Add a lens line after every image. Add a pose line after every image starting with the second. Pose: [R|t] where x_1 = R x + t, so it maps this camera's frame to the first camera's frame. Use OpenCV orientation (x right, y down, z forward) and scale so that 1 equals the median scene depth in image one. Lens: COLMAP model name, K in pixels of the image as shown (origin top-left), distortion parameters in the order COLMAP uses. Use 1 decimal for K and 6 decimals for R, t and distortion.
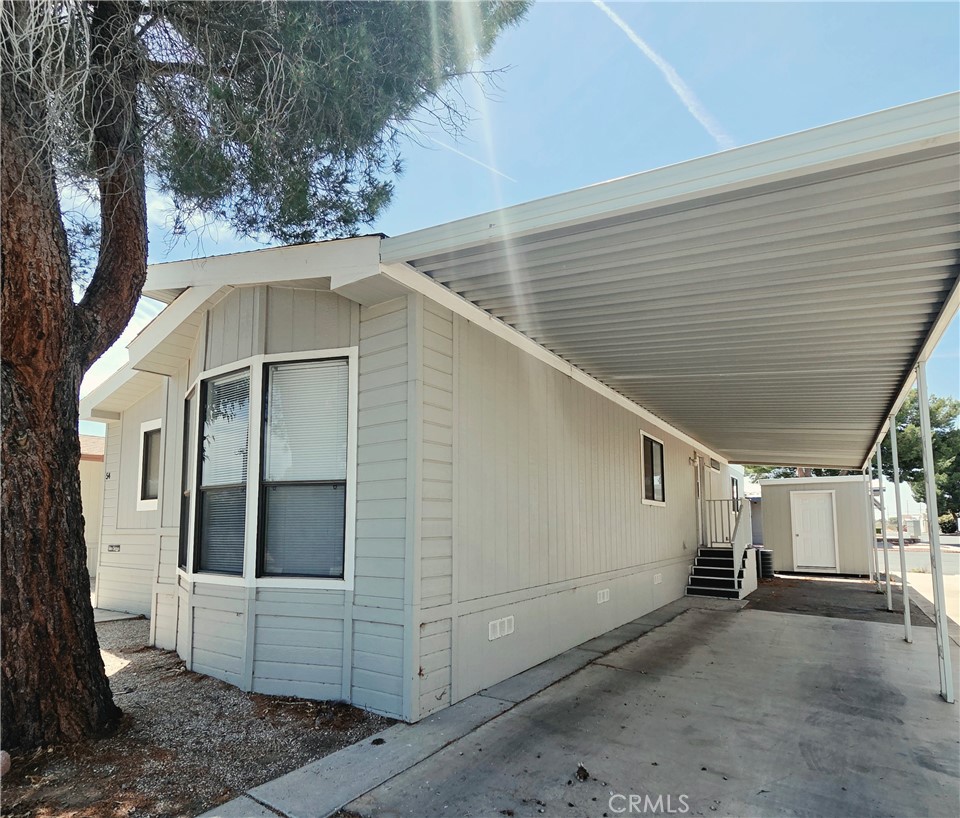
lens RADIAL K [[523.5, 0, 479.0], [0, 523.5, 479.6], [0, 0, 1]] dist [0.007483, -0.000215]
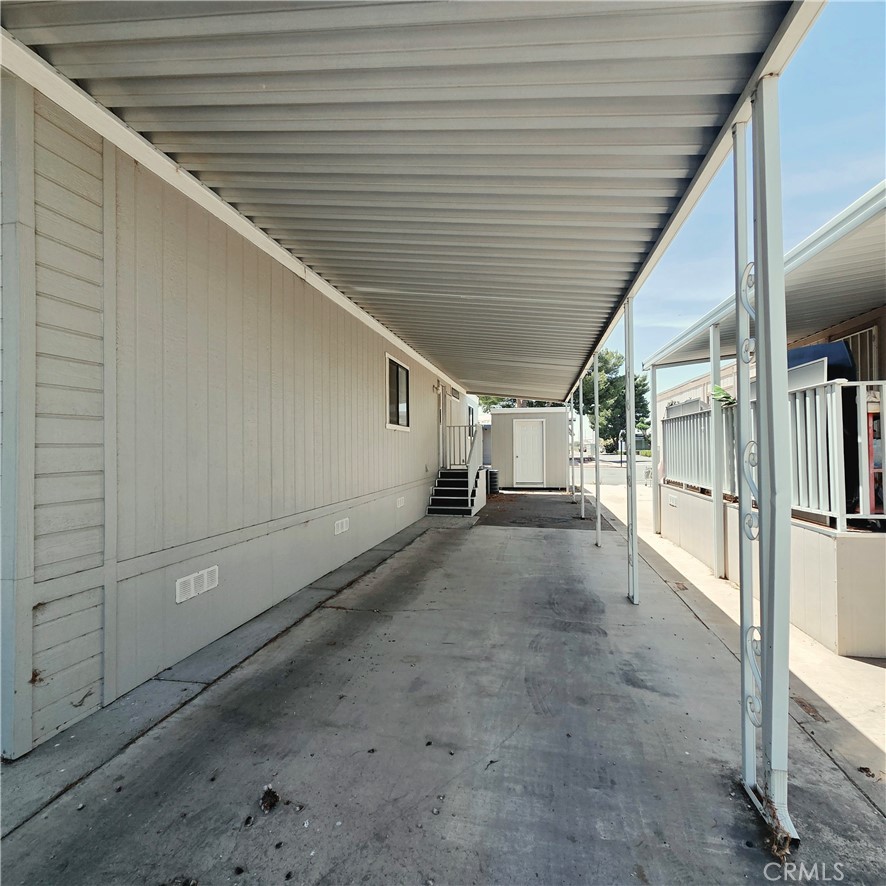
lens RADIAL K [[483.3, 0, 445.1], [0, 483.3, 443.1], [0, 0, 1]] dist [0.009690, -0.002323]
pose [[0.920426, -0.003213, 0.390904, 0.069801], [-0.025591, 0.997326, 0.068453, 0.010595], [-0.390079, -0.073009, 0.917883, 0.146017]]
